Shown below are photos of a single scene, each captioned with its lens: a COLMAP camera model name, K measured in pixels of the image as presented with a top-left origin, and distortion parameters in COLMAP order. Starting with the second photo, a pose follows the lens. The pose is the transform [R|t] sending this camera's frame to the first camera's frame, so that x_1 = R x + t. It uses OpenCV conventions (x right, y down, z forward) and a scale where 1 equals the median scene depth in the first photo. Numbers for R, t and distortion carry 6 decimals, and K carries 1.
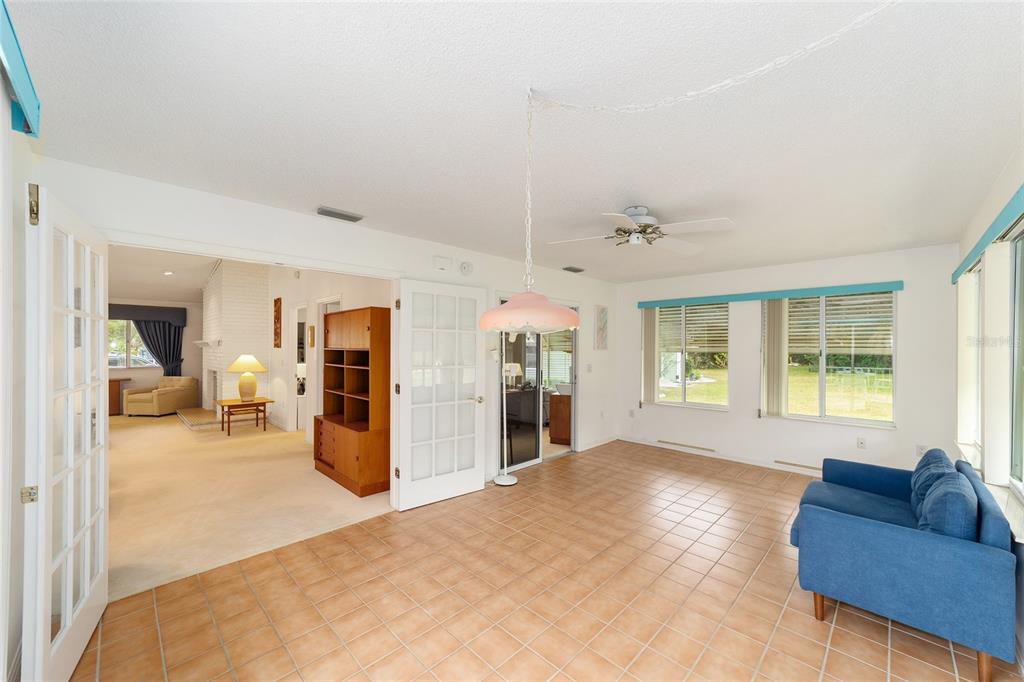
lens RADIAL K [[393.5, 0, 509.4], [0, 393.5, 346.4], [0, 0, 1]] dist [-0.009742, 0.000390]
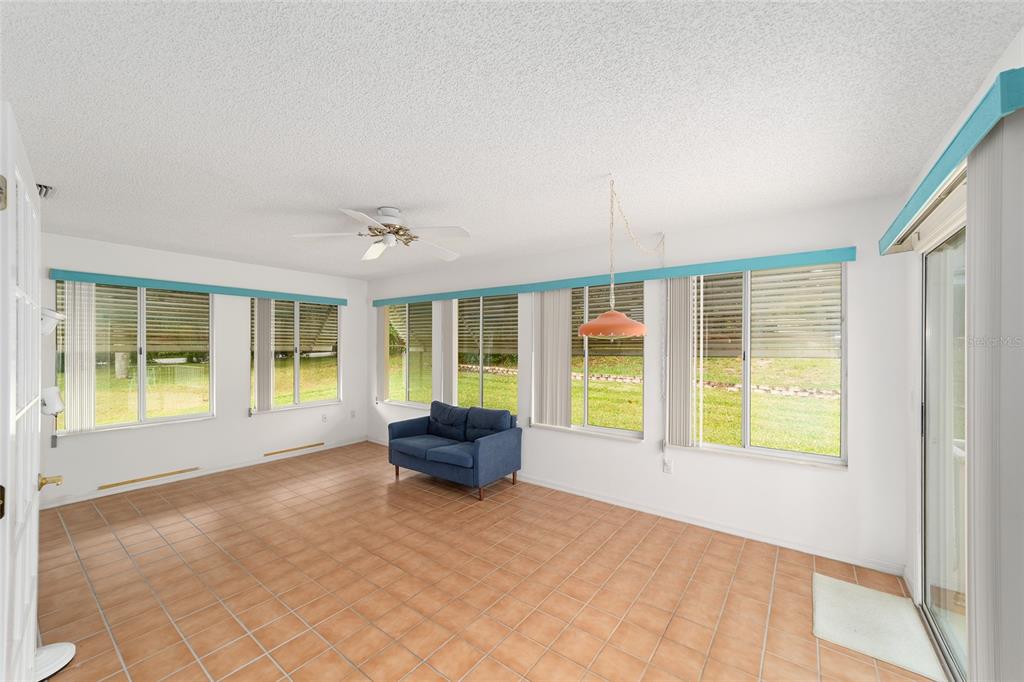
lens RADIAL K [[393.5, 0, 509.4], [0, 393.5, 346.4], [0, 0, 1]] dist [-0.009742, 0.000390]
pose [[-0.138302, -0.004197, 0.990381, -0.620902], [-0.004545, 0.999983, 0.003603, -0.001878], [-0.990380, -0.004003, -0.138319, 0.712930]]
